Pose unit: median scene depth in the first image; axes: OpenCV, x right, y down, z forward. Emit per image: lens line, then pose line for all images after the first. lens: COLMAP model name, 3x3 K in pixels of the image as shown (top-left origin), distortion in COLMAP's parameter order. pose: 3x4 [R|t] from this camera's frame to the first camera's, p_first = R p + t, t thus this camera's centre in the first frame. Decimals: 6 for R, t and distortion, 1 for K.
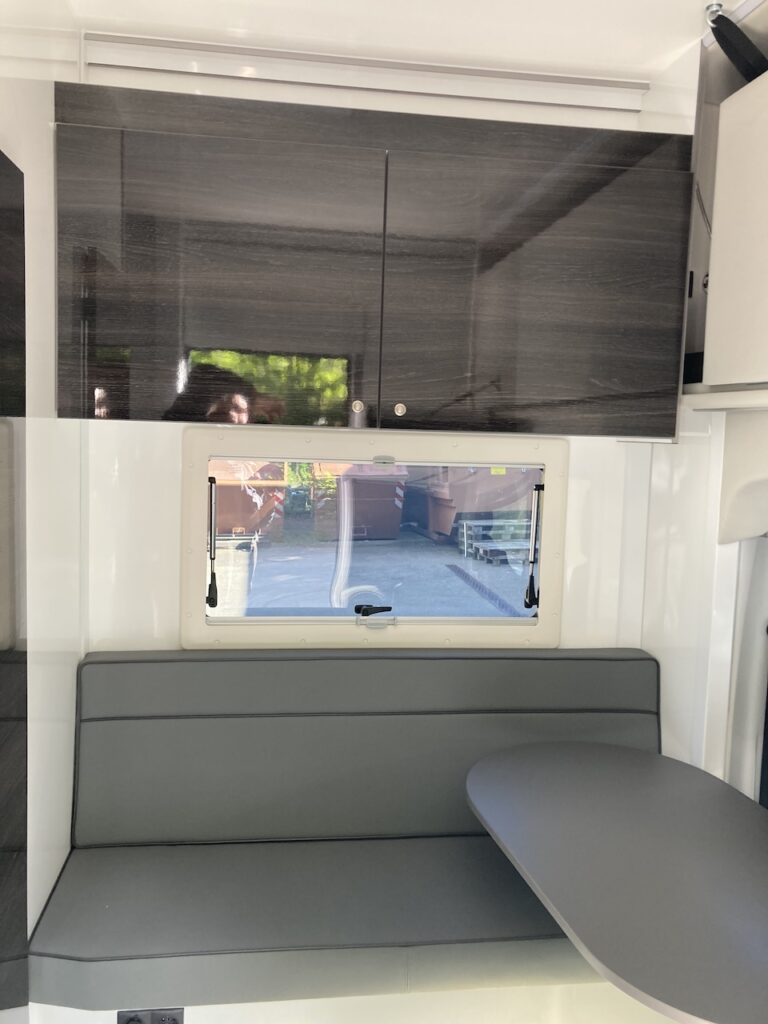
lens RADIAL K [[844.3, 0, 381.9], [0, 844.3, 493.5], [0, 0, 1]] dist [0.037808, -0.013036]
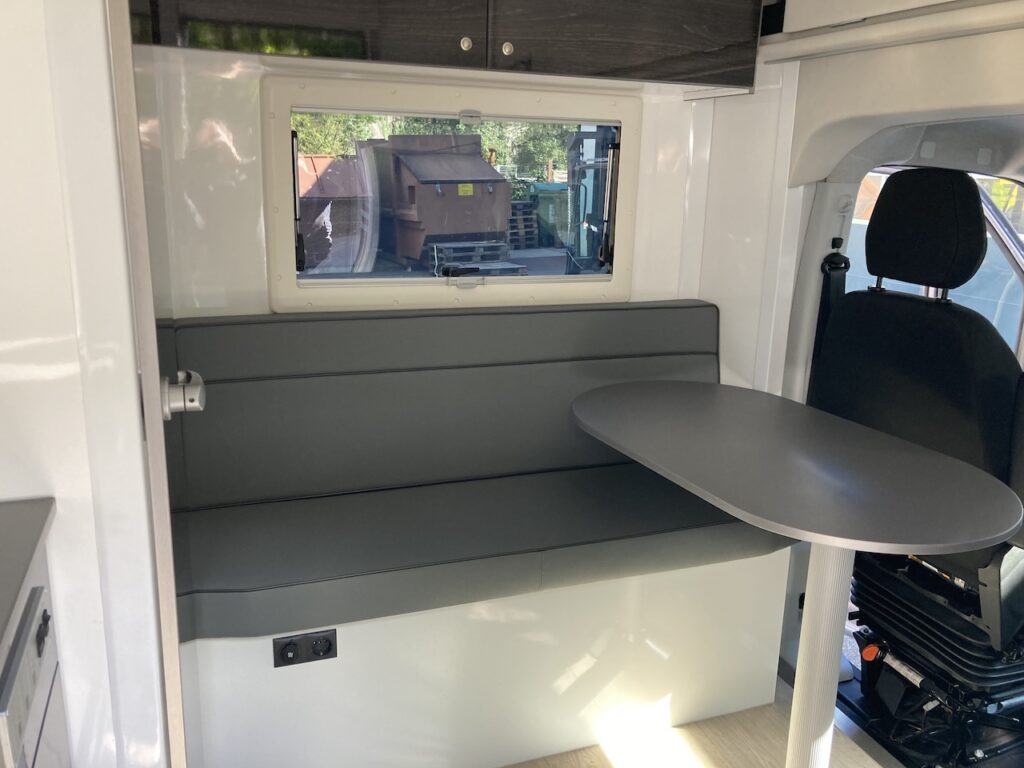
lens RADIAL K [[844.9, 0, 522.6], [0, 844.9, 384.9], [0, 0, 1]] dist [0.076010, -0.198544]
pose [[0.972183, -0.064478, 0.225175, -0.181164], [0.023340, 0.983247, 0.180777, 0.092130], [-0.233058, -0.170493, 0.957401, -0.018750]]
